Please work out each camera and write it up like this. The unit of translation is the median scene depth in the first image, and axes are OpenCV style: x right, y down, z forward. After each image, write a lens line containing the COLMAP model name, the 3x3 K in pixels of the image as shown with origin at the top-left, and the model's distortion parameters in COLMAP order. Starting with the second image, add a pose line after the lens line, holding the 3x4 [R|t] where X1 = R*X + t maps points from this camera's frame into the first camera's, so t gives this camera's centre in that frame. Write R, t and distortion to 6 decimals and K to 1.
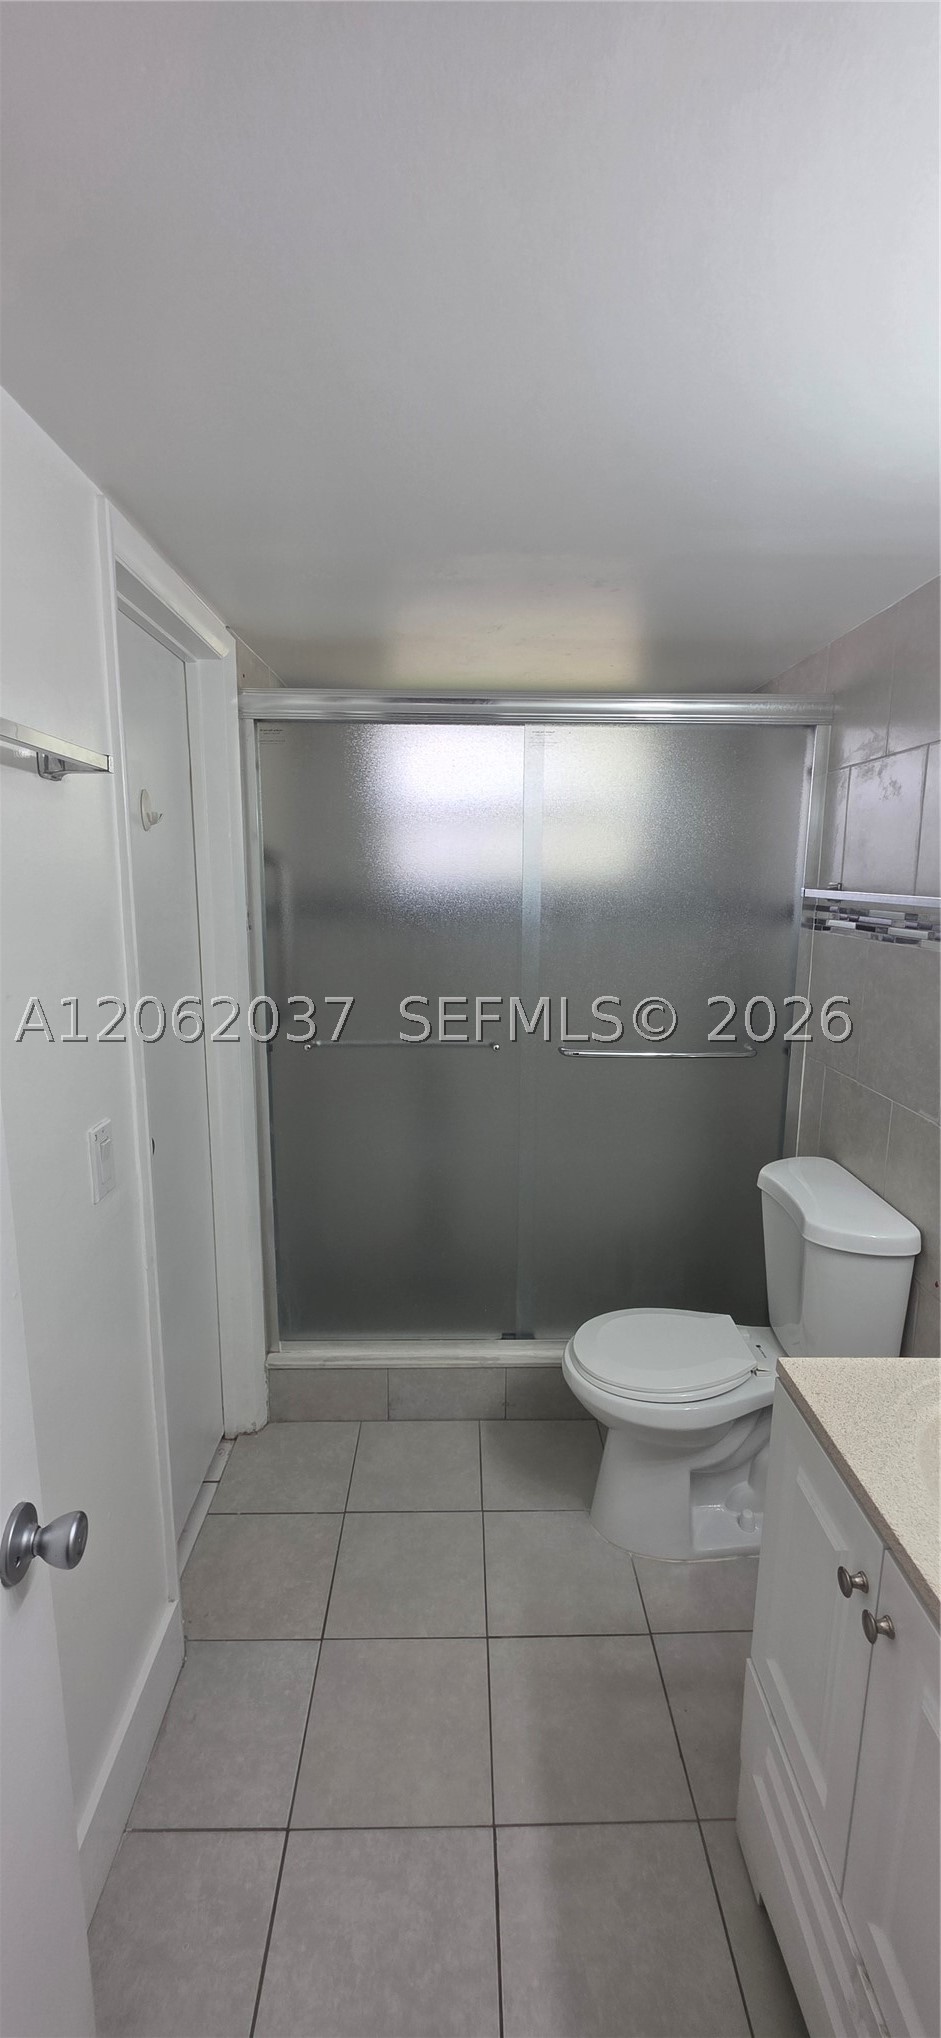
lens RADIAL K [[809.7, 0, 477.3], [0, 809.7, 1020.6], [0, 0, 1]] dist [0.000108, -0.000270]
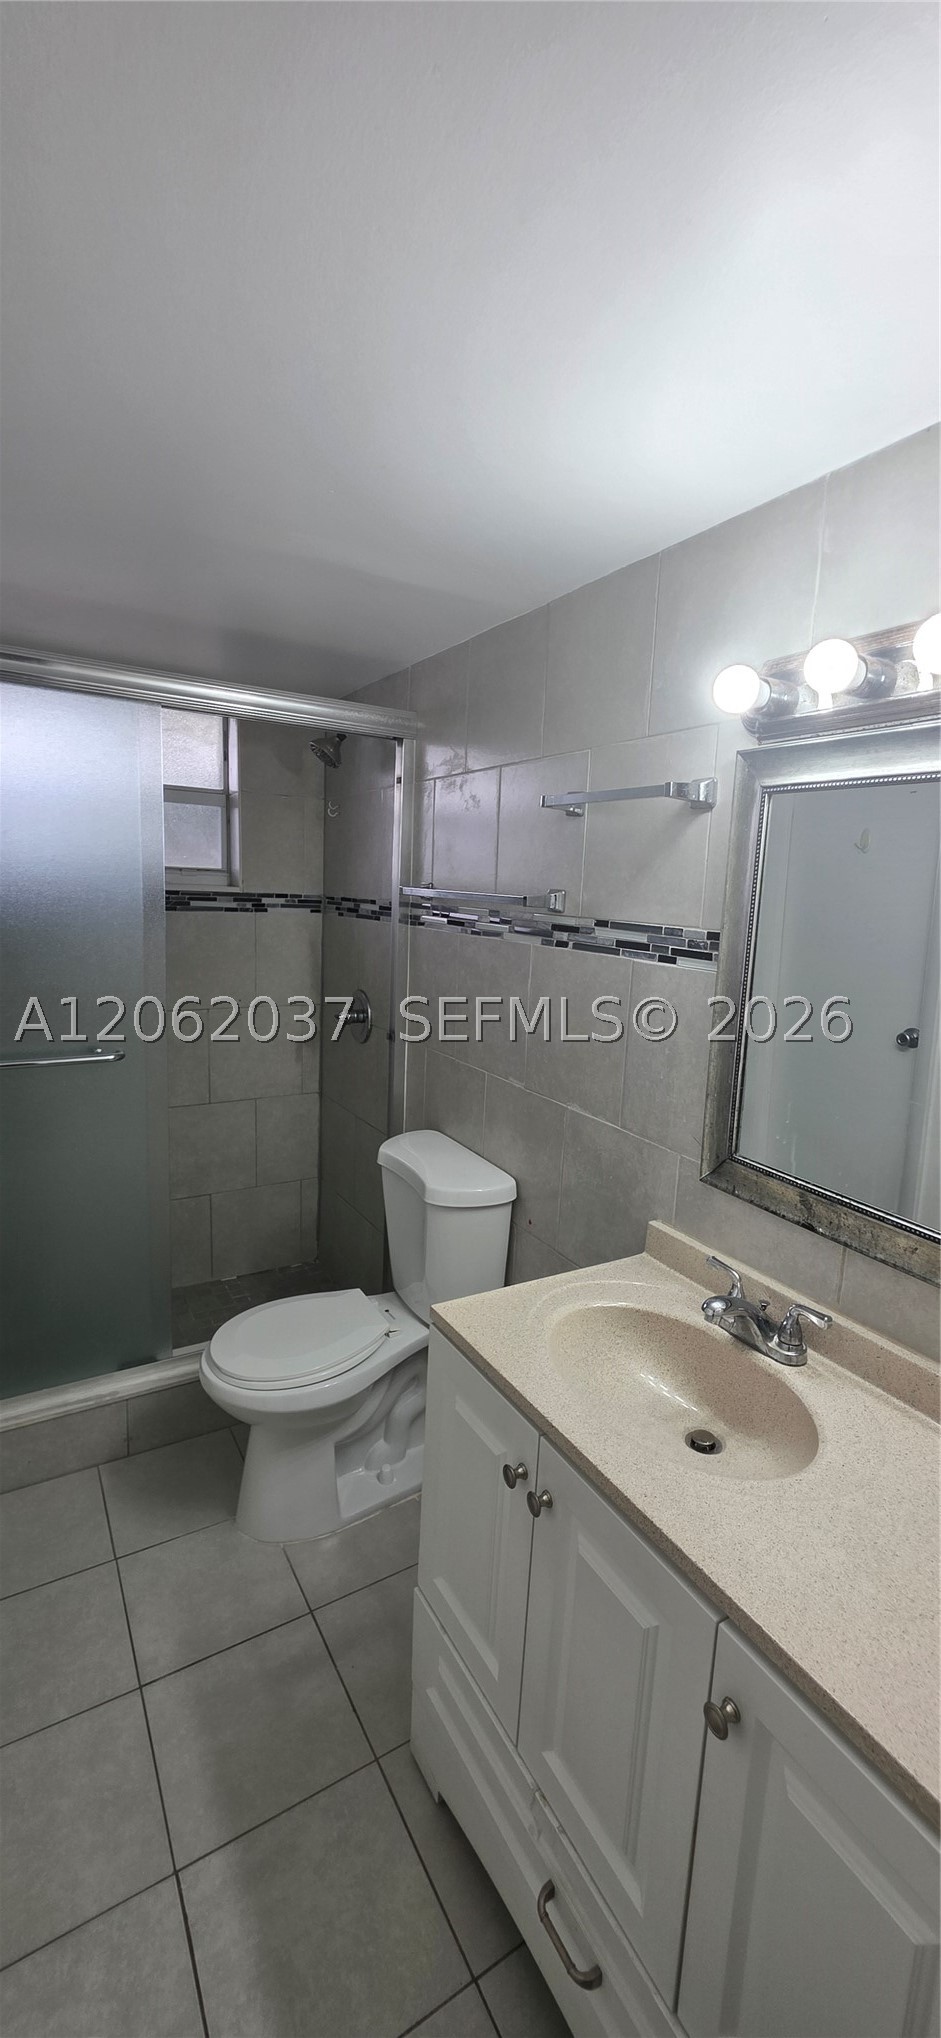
lens RADIAL K [[809.7, 0, 477.6], [0, 809.7, 1023.2], [0, 0, 1]] dist [0.000108, -0.000270]
pose [[0.868648, -0.051603, 0.492735, -0.060479], [0.050178, 0.998610, 0.016123, 0.009056], [-0.492883, 0.010719, 0.870030, -0.000272]]
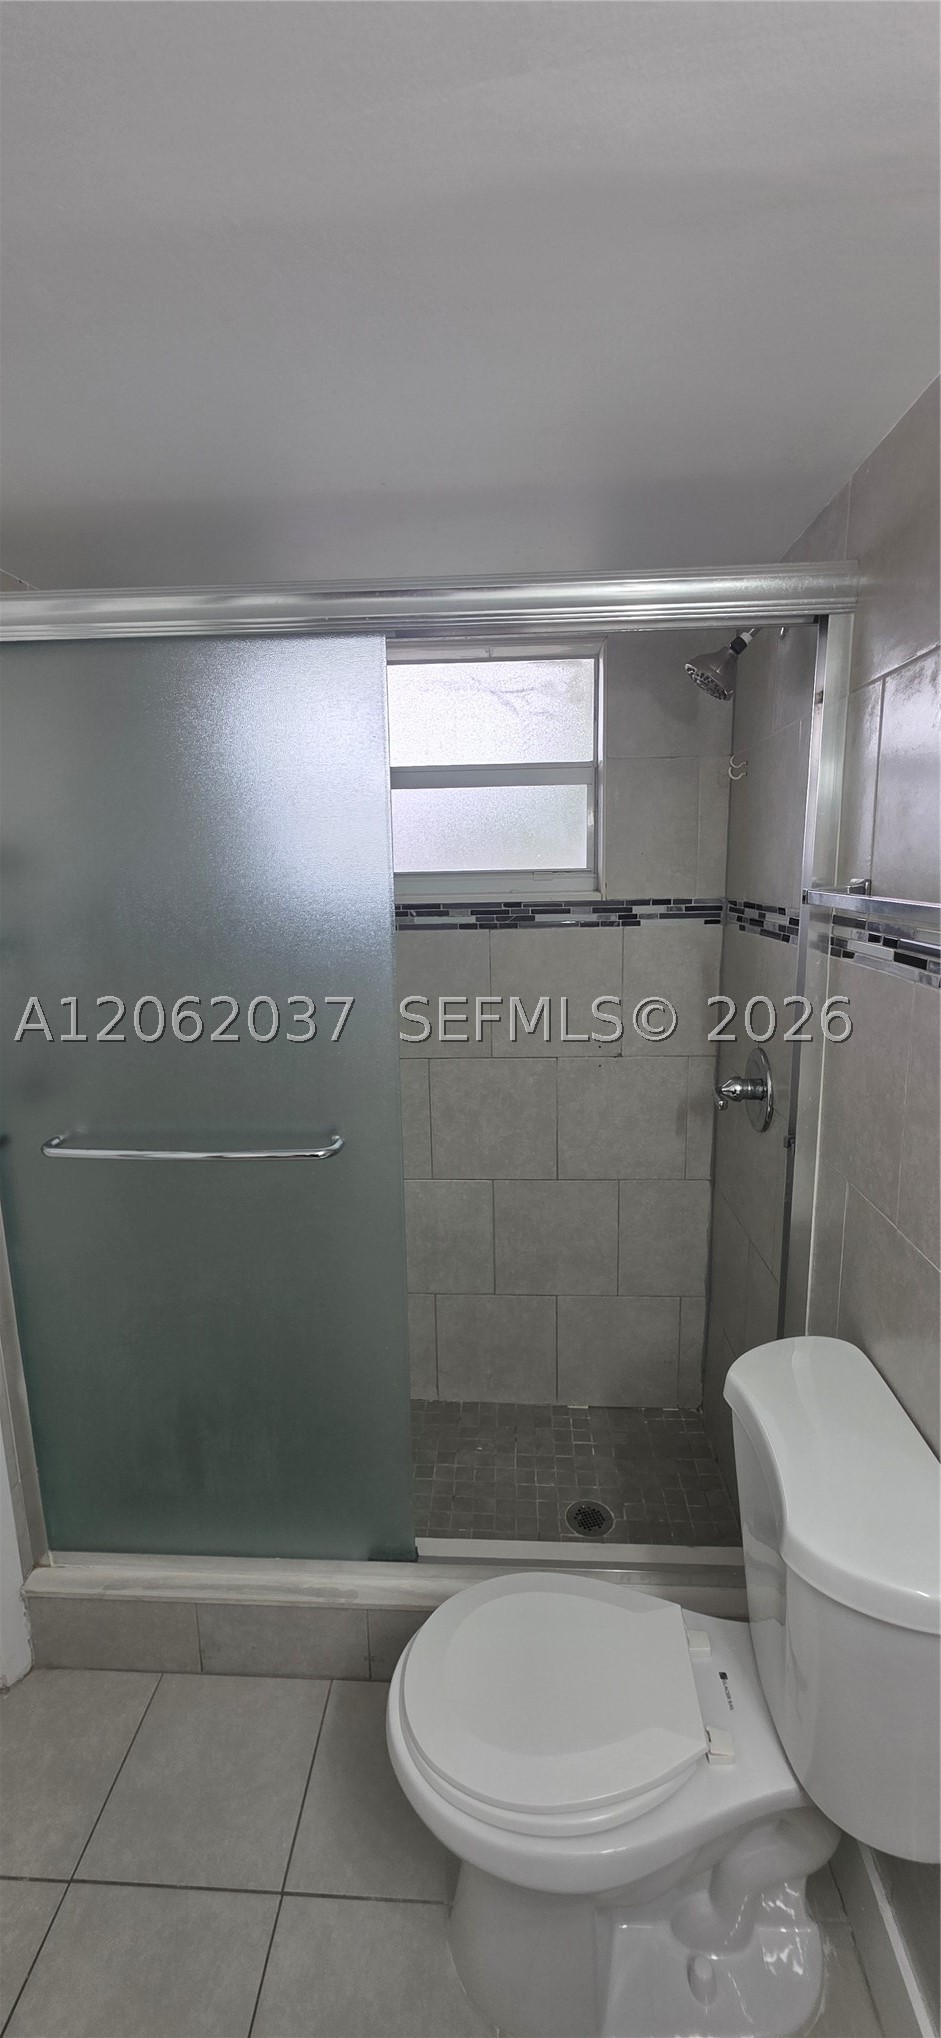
lens RADIAL K [[809.7, 0, 477.8], [0, 809.7, 1021.7], [0, 0, 1]] dist [0.000108, -0.000270]
pose [[0.996745, -0.008160, -0.080211, 0.228028], [0.009147, 0.999887, 0.011947, -0.081972], [0.080104, -0.012642, 0.996706, 0.420467]]
